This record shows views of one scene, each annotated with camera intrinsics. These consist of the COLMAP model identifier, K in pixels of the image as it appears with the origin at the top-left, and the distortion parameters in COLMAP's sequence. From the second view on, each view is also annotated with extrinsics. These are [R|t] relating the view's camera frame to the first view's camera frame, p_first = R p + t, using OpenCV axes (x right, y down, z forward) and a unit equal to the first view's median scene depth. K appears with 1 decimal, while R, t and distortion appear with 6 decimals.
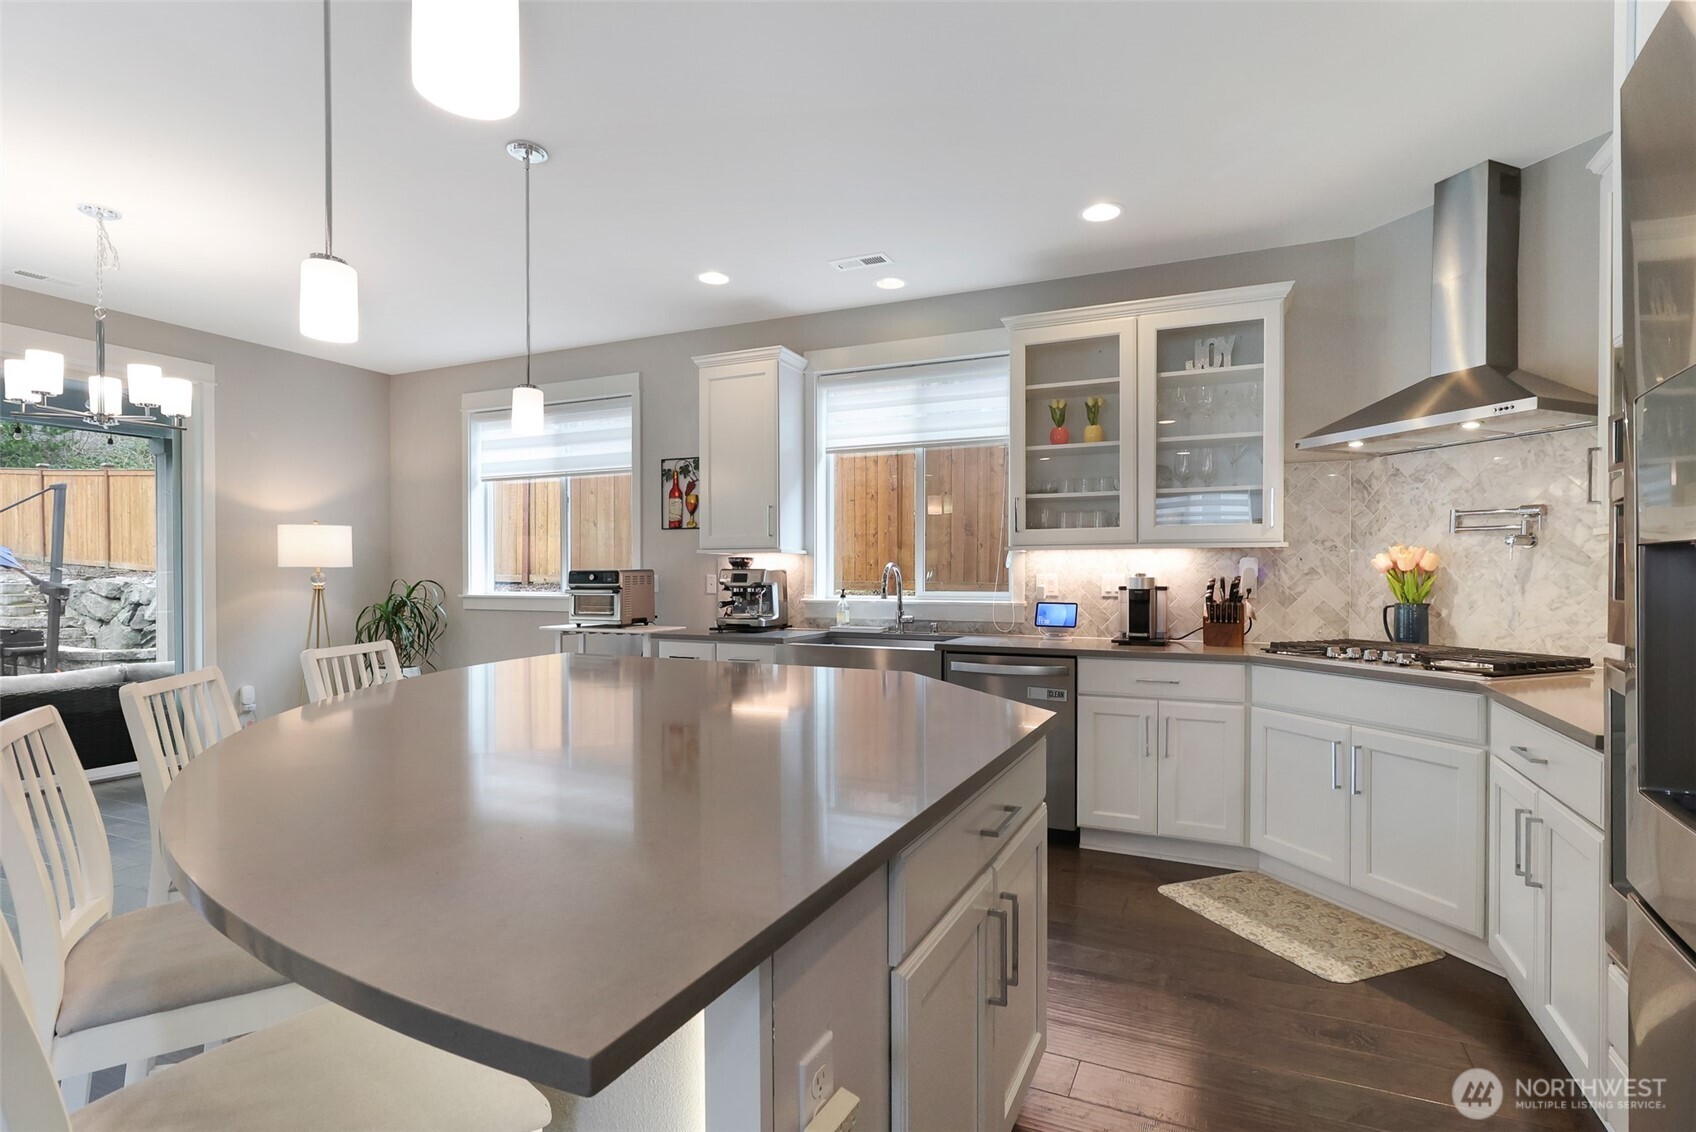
lens RADIAL K [[799.6, 0, 848.0], [0, 799.6, 566.0], [0, 0, 1]] dist [0.000296, -0.000327]
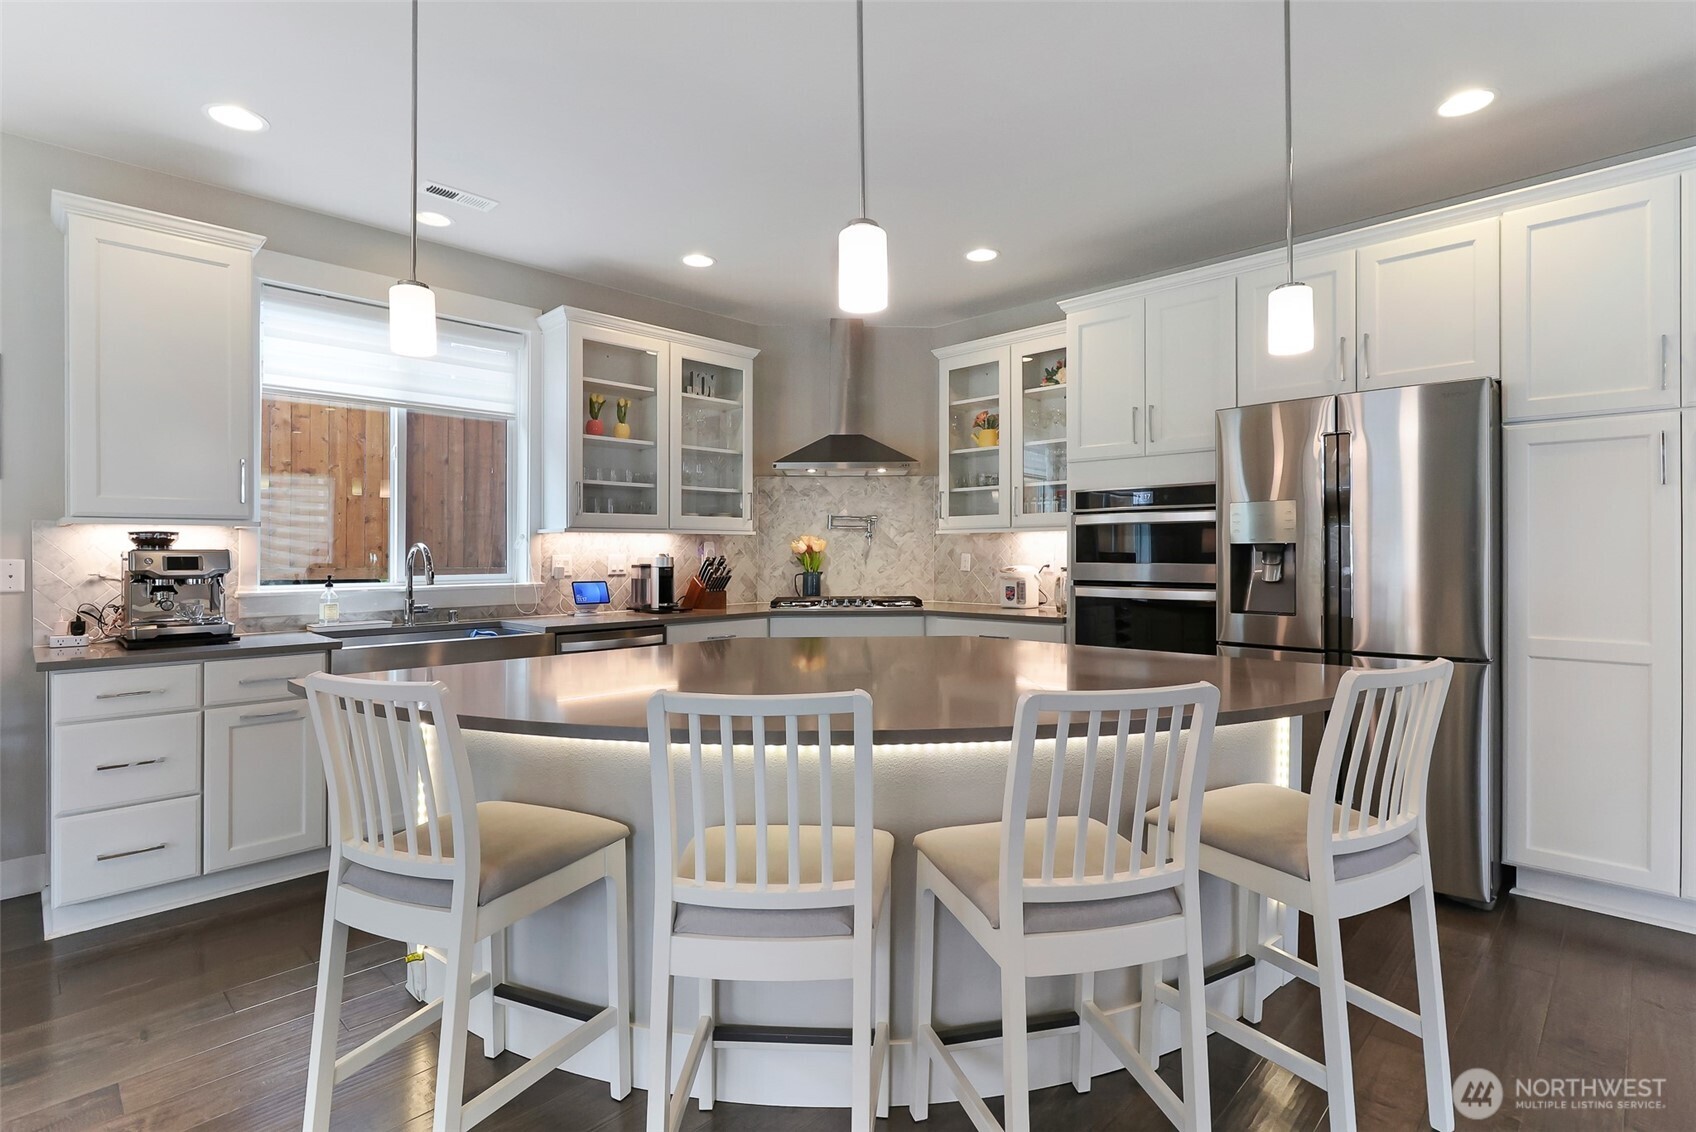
lens RADIAL K [[799.6, 0, 848.0], [0, 799.6, 566.0], [0, 0, 1]] dist [0.000296, -0.000327]
pose [[0.367092, -0.017261, 0.930024, -0.674046], [-0.004080, 0.999788, 0.020166, 0.001973], [-0.930176, -0.011197, 0.366944, 0.299476]]
